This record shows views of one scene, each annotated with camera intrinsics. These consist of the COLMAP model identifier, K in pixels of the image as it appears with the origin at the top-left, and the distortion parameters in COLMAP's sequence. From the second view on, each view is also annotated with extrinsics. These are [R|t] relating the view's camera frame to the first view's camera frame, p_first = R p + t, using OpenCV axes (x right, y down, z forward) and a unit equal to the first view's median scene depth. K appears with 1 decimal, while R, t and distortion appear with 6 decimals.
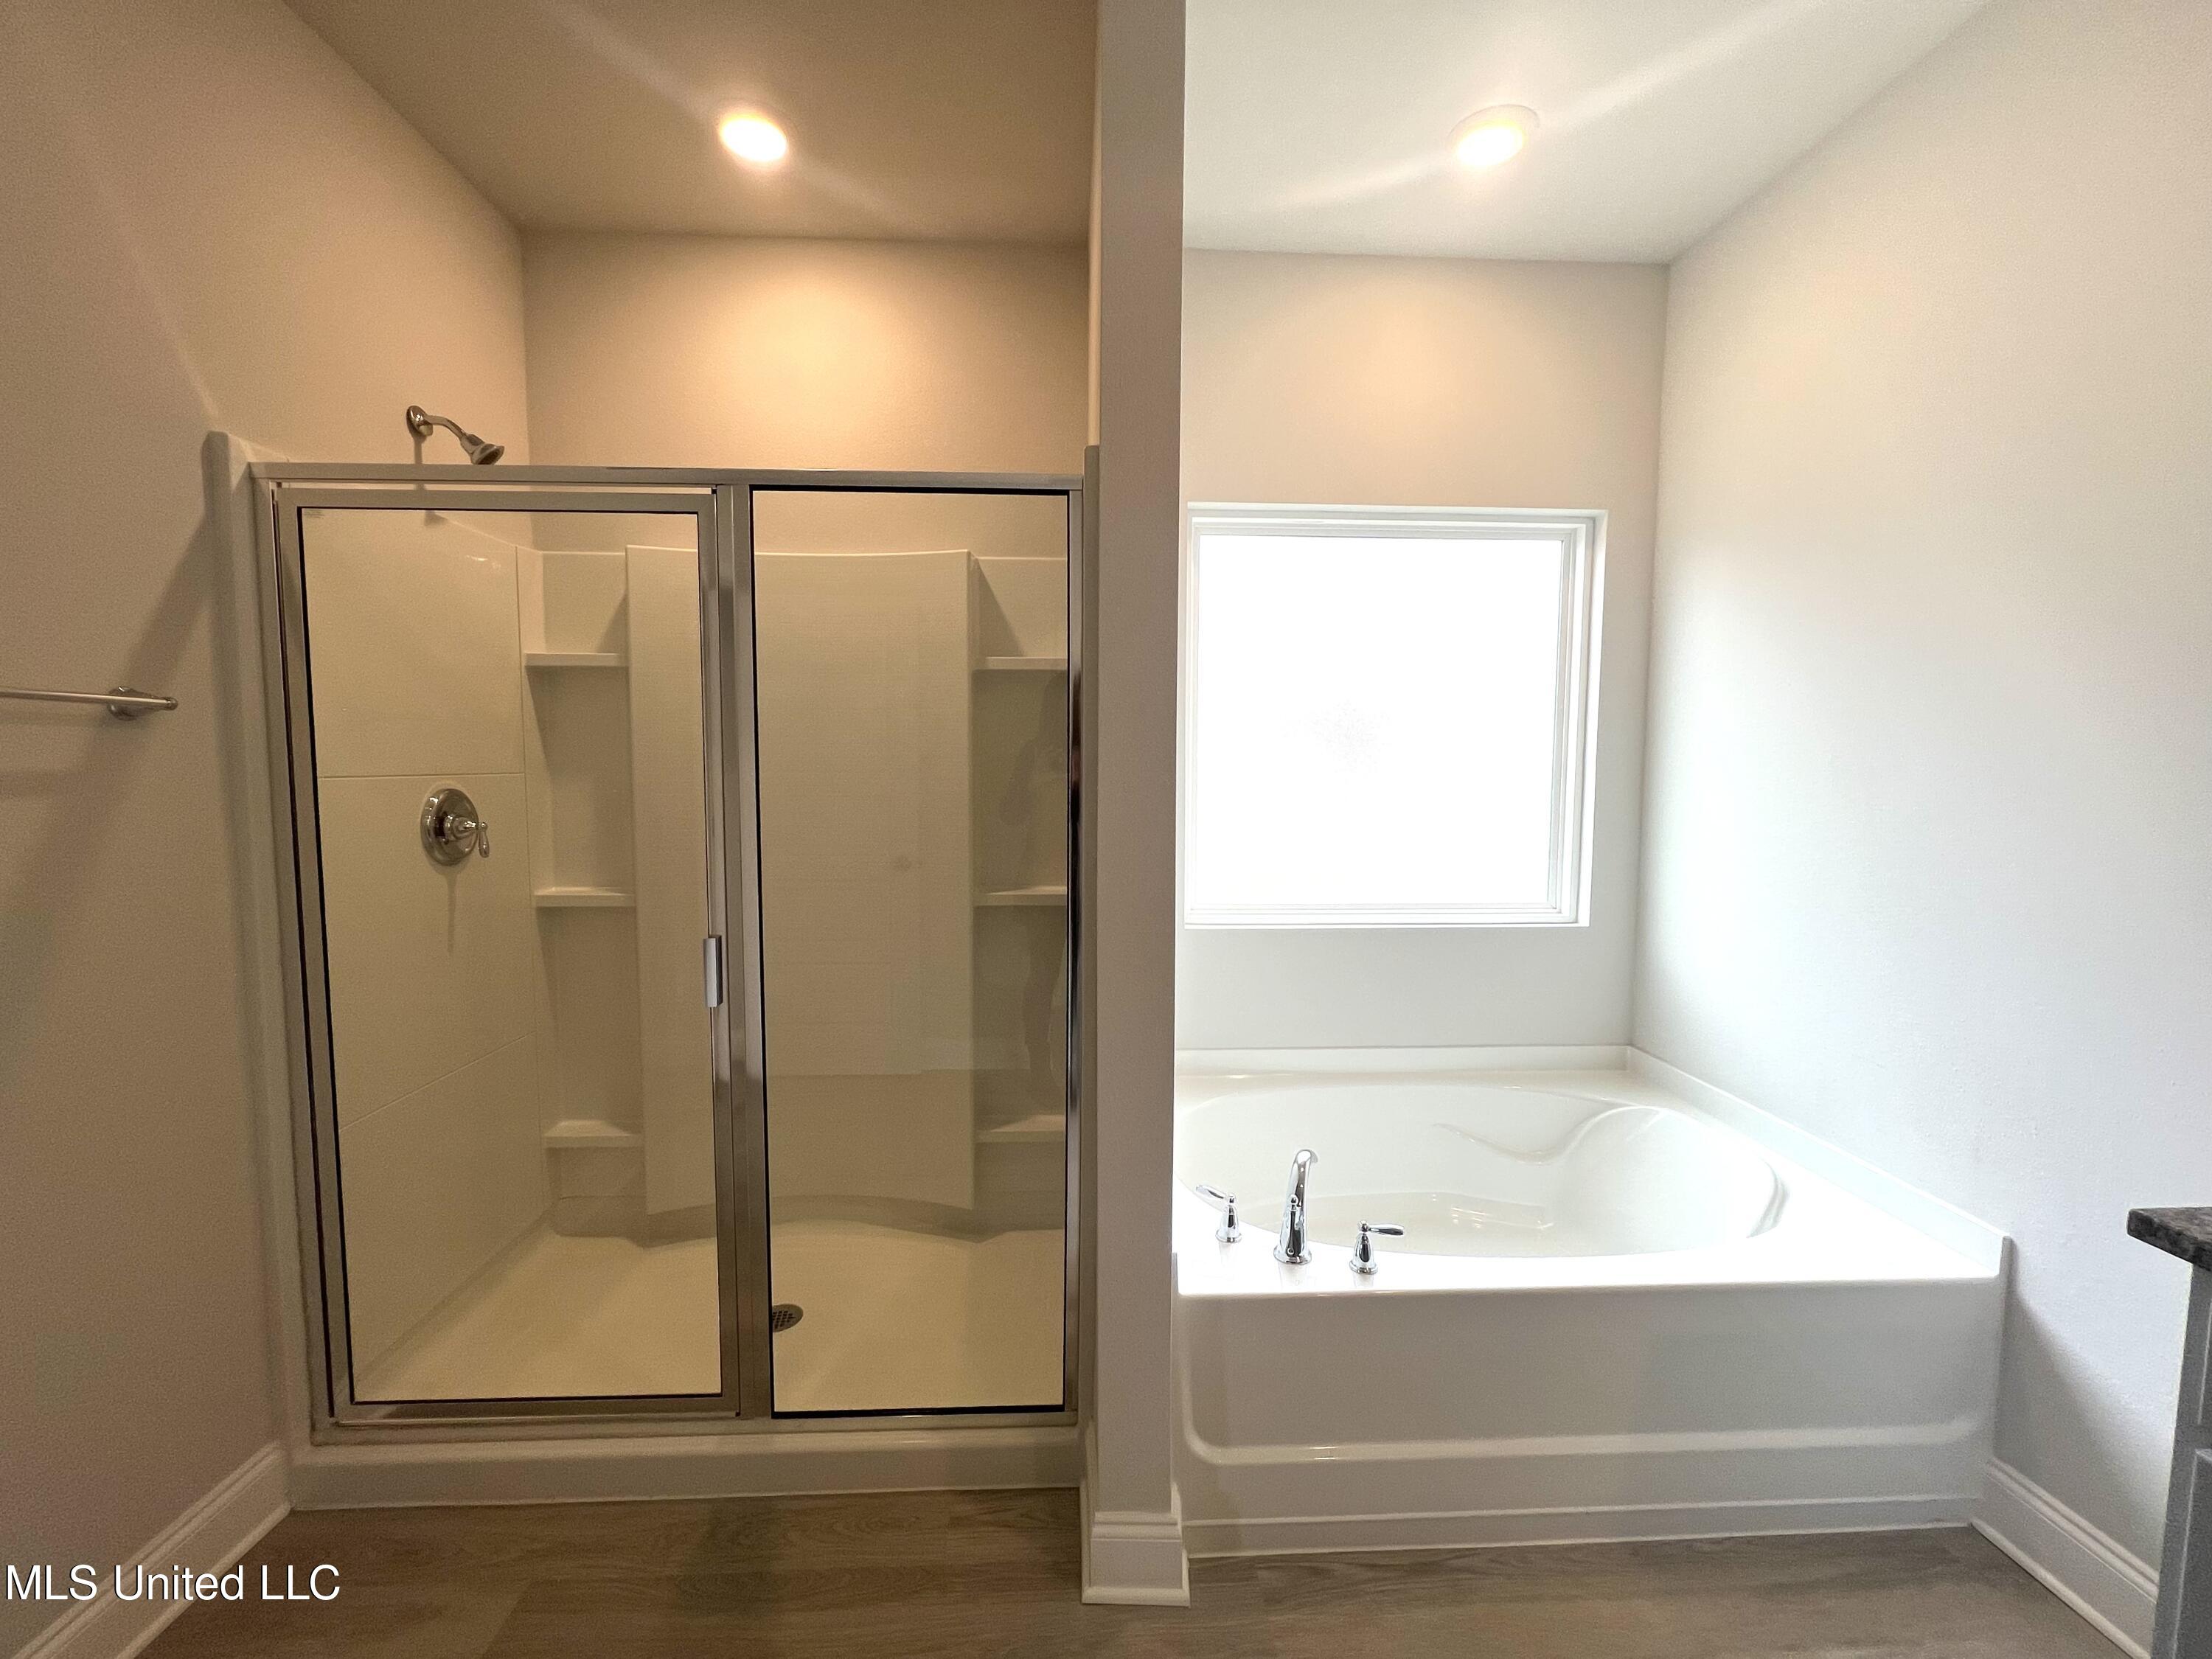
lens RADIAL K [[895.1, 0, 1106.0], [0, 895.1, 829.5], [0, 0, 1]] dist [0.001839, 0.000381]
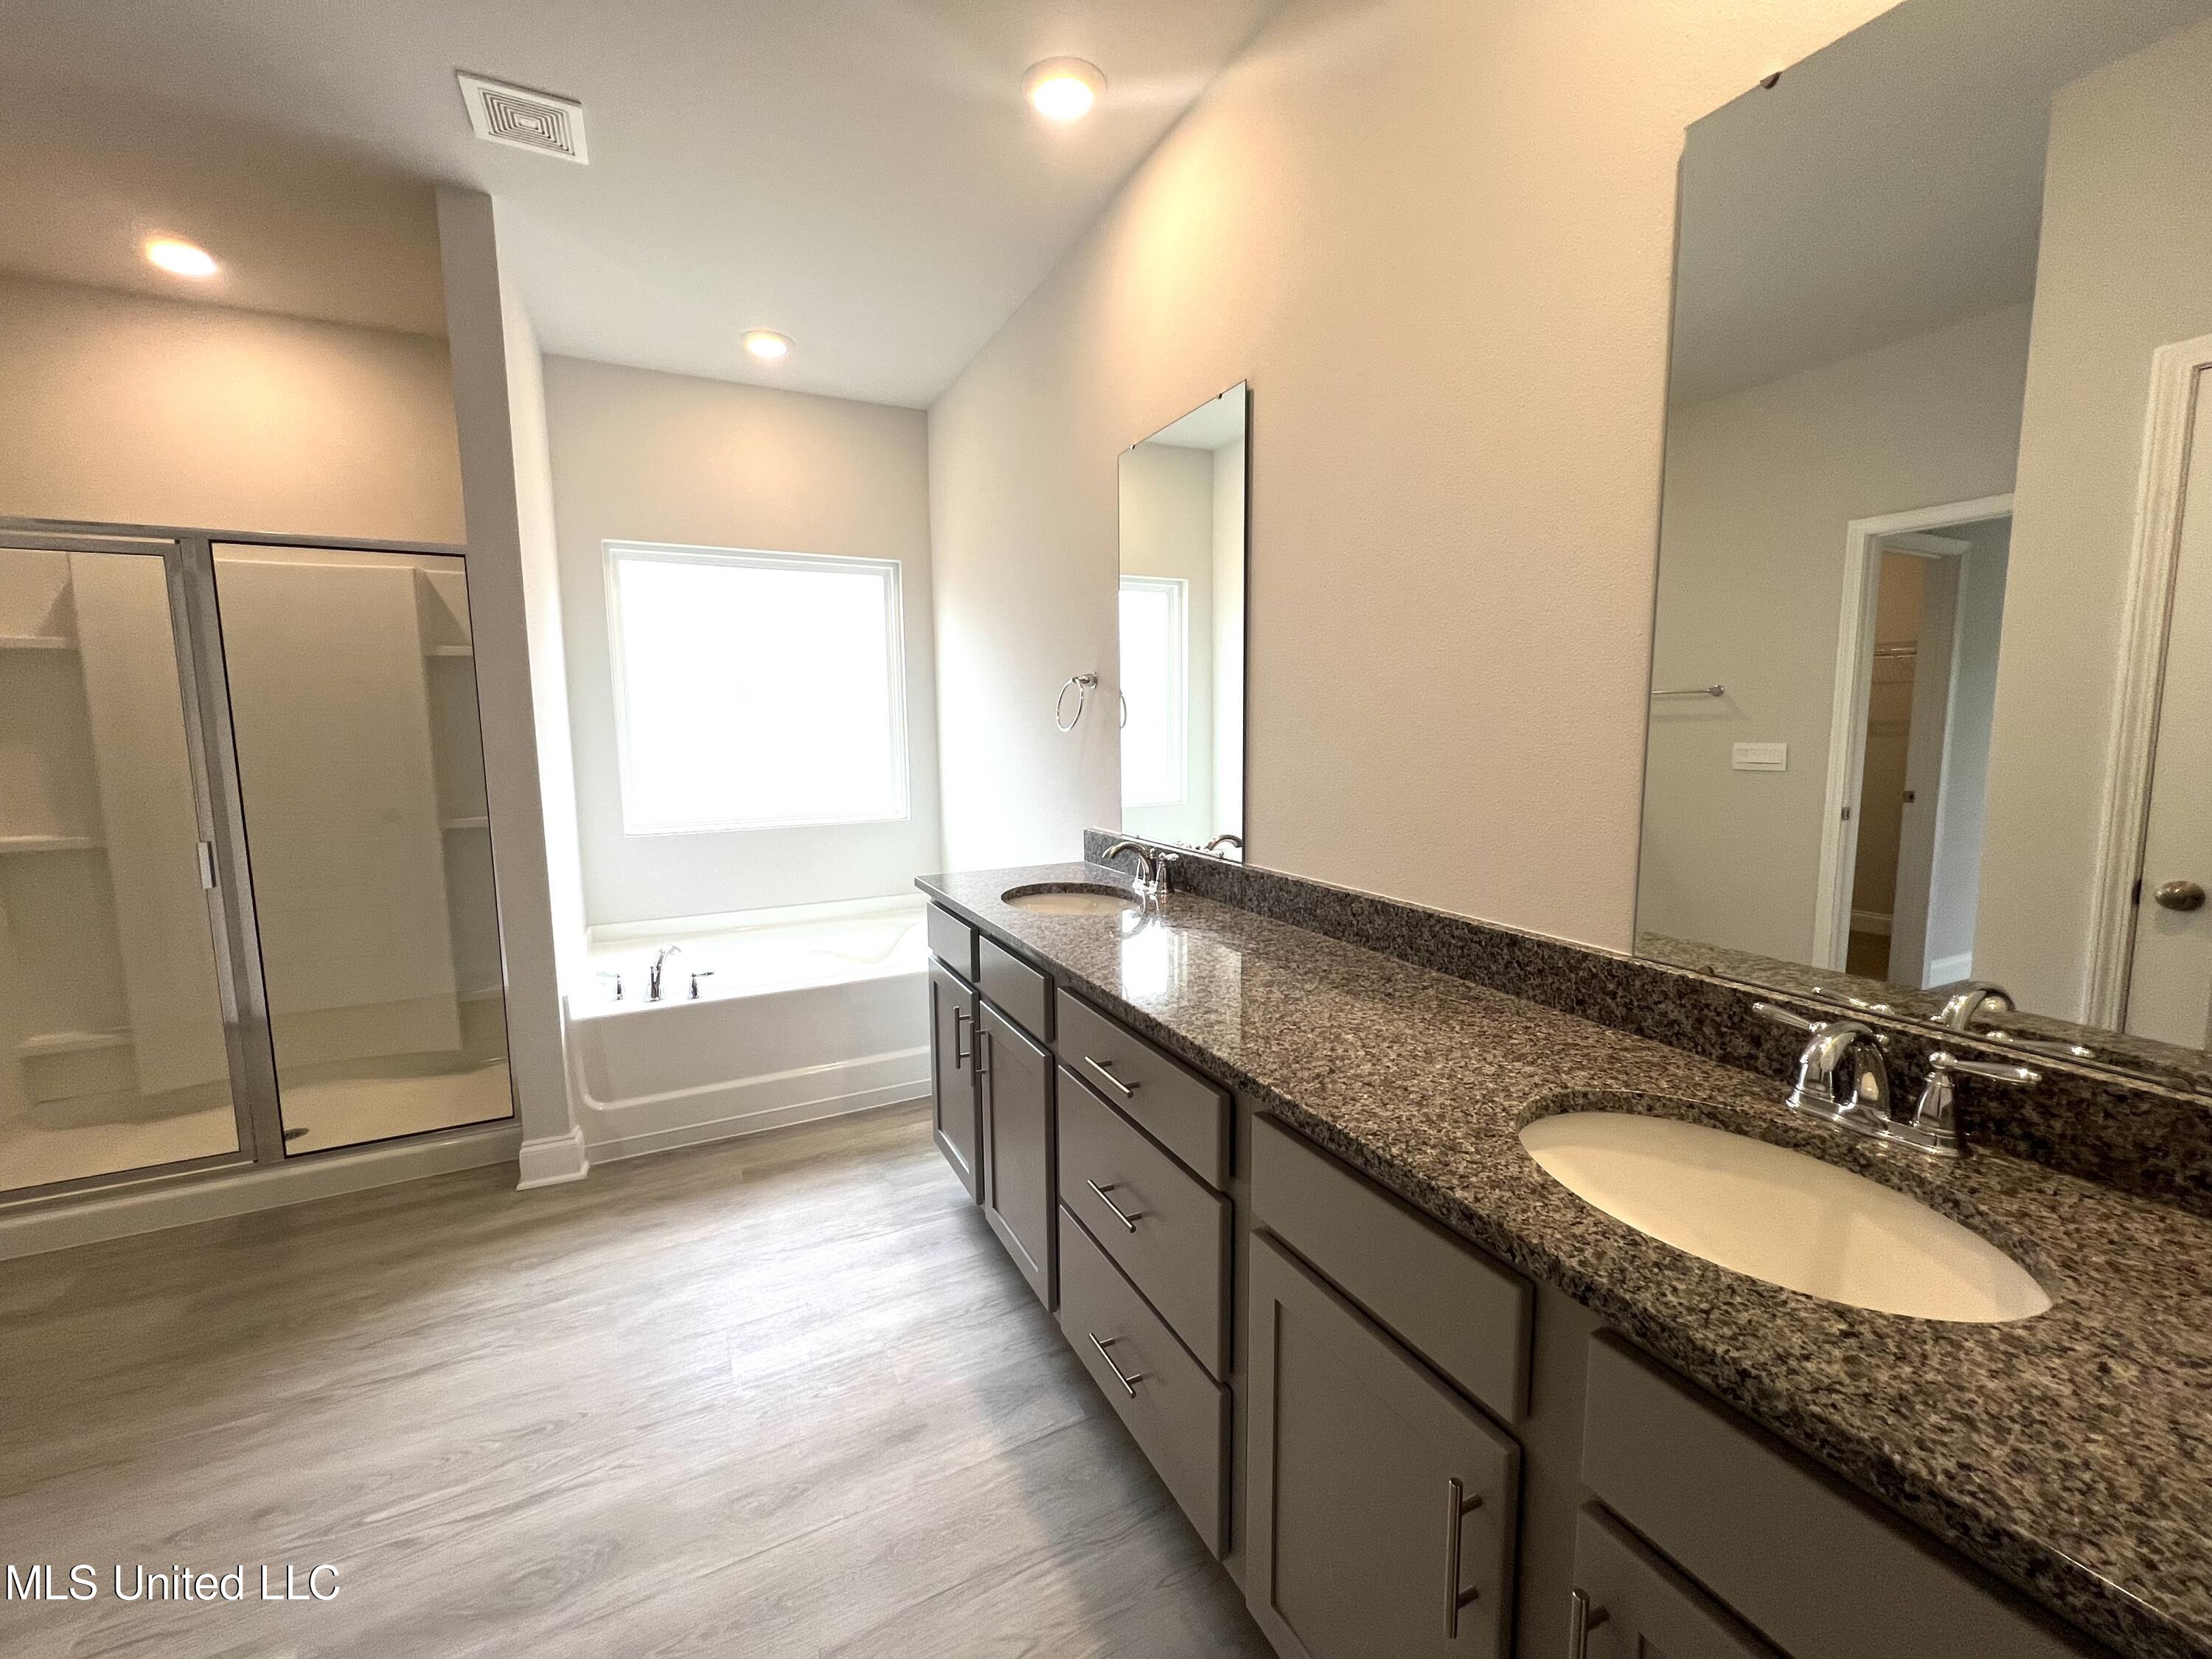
lens RADIAL K [[895.1, 0, 1106.0], [0, 895.1, 829.5], [0, 0, 1]] dist [0.001839, 0.000381]
pose [[0.914998, -0.063424, 0.398442, 0.238306], [0.048017, 0.997666, 0.048541, 0.070187], [-0.400591, -0.025283, 0.915908, -0.676372]]
